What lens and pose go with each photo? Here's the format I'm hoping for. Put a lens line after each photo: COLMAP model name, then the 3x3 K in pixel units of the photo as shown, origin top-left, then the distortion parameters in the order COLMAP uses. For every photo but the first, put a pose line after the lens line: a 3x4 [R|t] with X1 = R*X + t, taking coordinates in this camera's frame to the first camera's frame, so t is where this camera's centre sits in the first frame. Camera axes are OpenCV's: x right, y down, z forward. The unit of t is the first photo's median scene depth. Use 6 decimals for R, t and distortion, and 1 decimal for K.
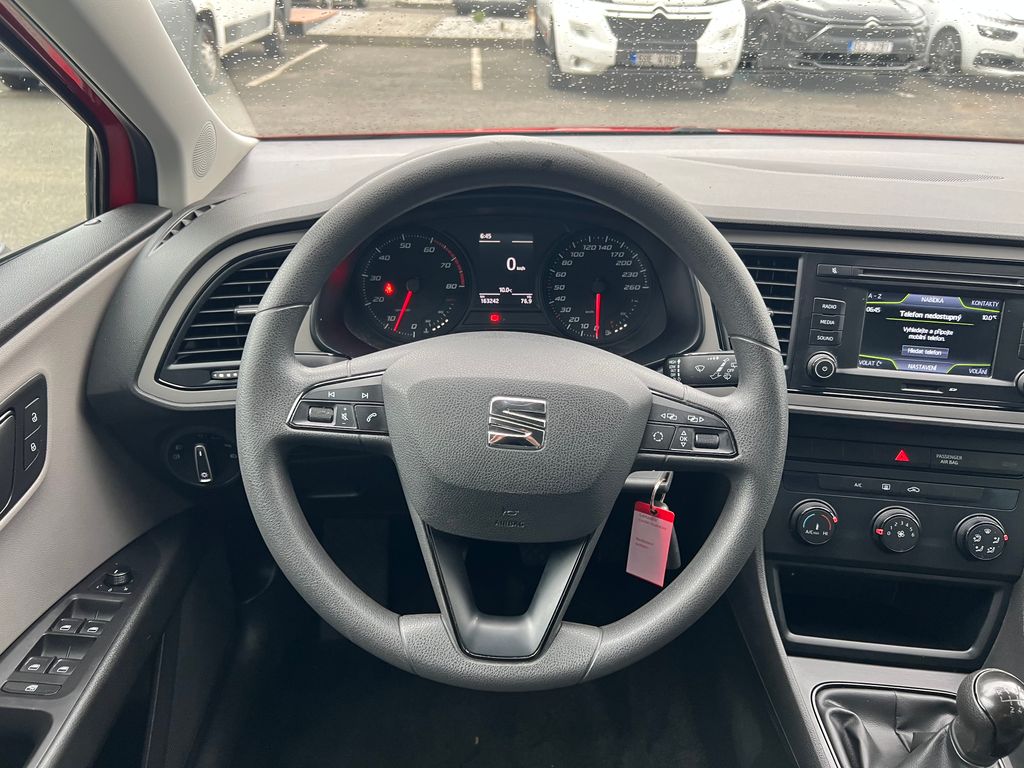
lens RADIAL K [[789.2, 0, 507.9], [0, 789.2, 389.3], [0, 0, 1]] dist [0.067769, -0.078668]
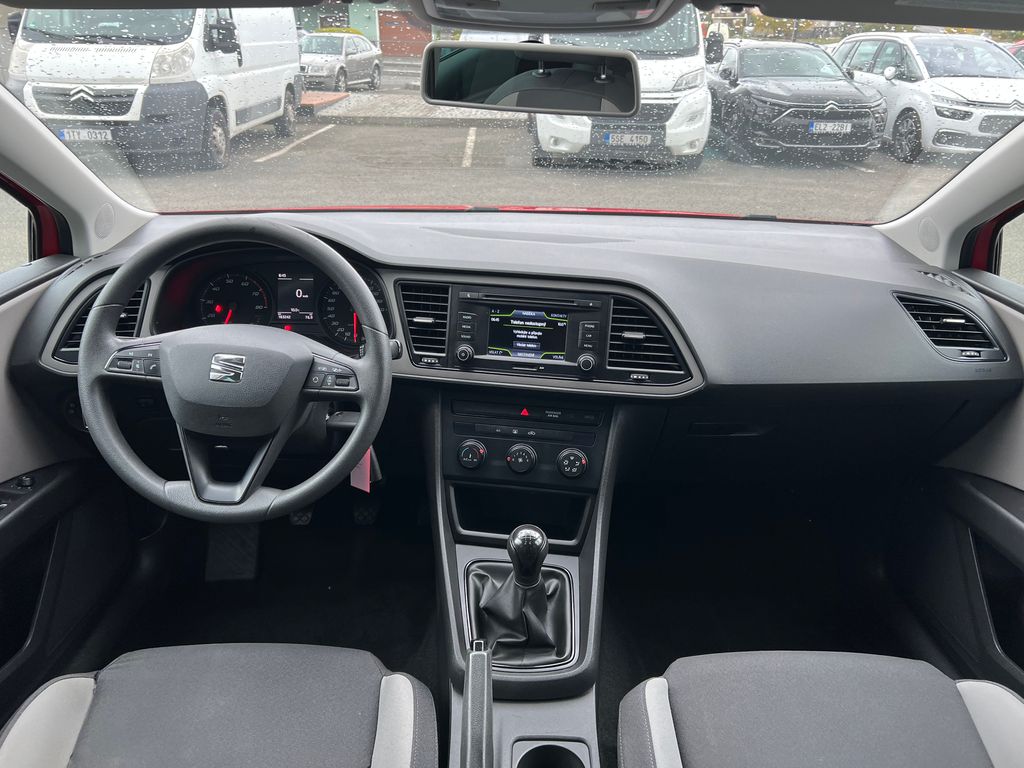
lens RADIAL K [[789.2, 0, 508.0], [0, 789.2, 385.7], [0, 0, 1]] dist [0.067769, -0.078668]
pose [[0.999709, 0.006629, -0.023208, 0.461044], [-0.008595, 0.996284, -0.085696, 0.154314], [0.022554, 0.085870, 0.996051, -0.533582]]
